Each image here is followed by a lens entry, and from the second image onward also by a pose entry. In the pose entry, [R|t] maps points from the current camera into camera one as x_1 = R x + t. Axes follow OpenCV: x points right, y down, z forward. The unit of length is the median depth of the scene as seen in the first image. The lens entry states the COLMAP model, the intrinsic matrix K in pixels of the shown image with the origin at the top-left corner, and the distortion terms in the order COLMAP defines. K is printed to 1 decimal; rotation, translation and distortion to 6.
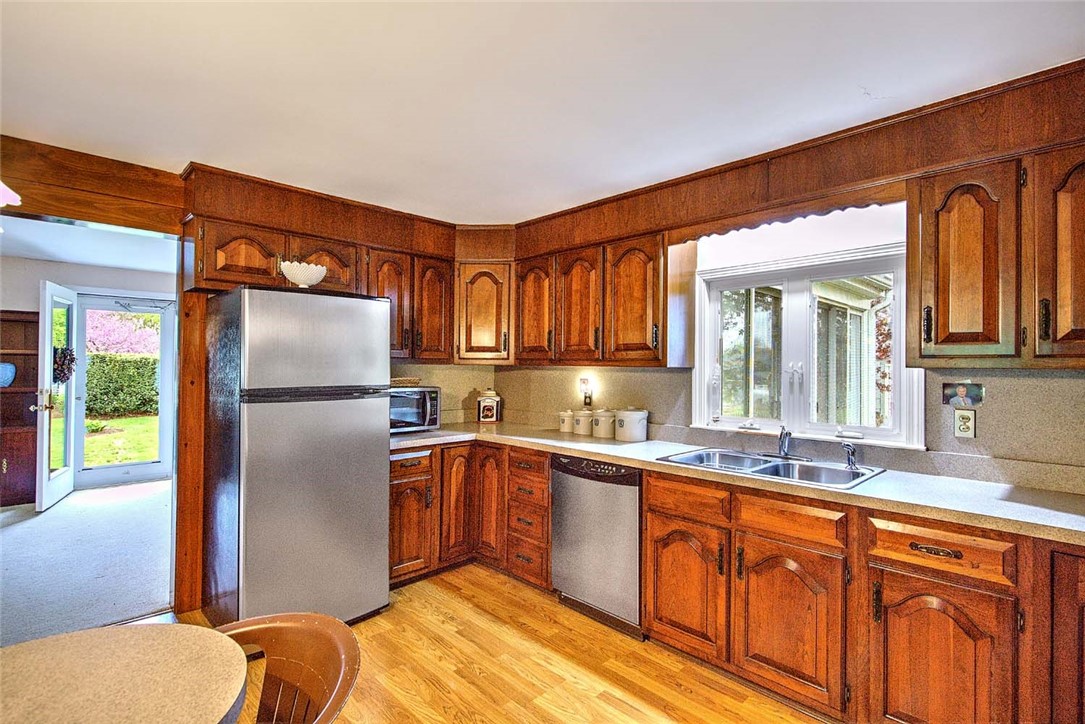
lens RADIAL K [[520.2, 0, 545.1], [0, 520.2, 361.2], [0, 0, 1]] dist [0.011337, -0.005804]
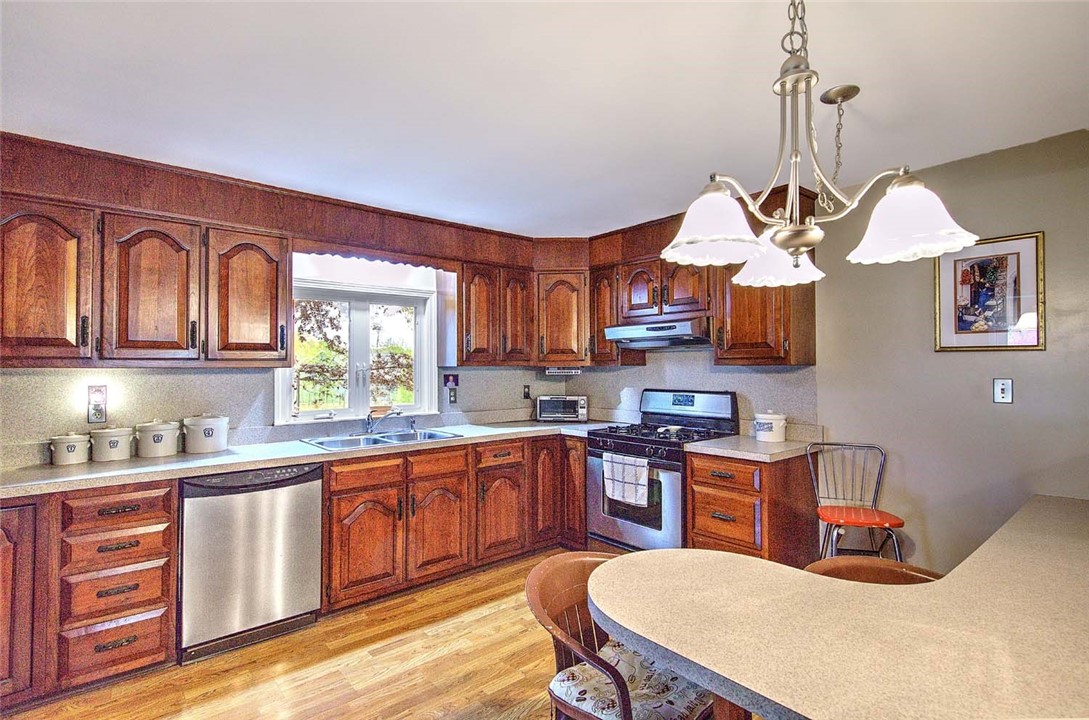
lens RADIAL K [[522.1, 0, 546.7], [0, 522.1, 360.2], [0, 0, 1]] dist [0.011337, -0.005804]
pose [[0.072297, 0.004800, 0.997372, -0.888425], [-0.001420, 0.999988, -0.004710, 0.001000], [-0.997382, -0.001076, 0.072303, 0.472384]]
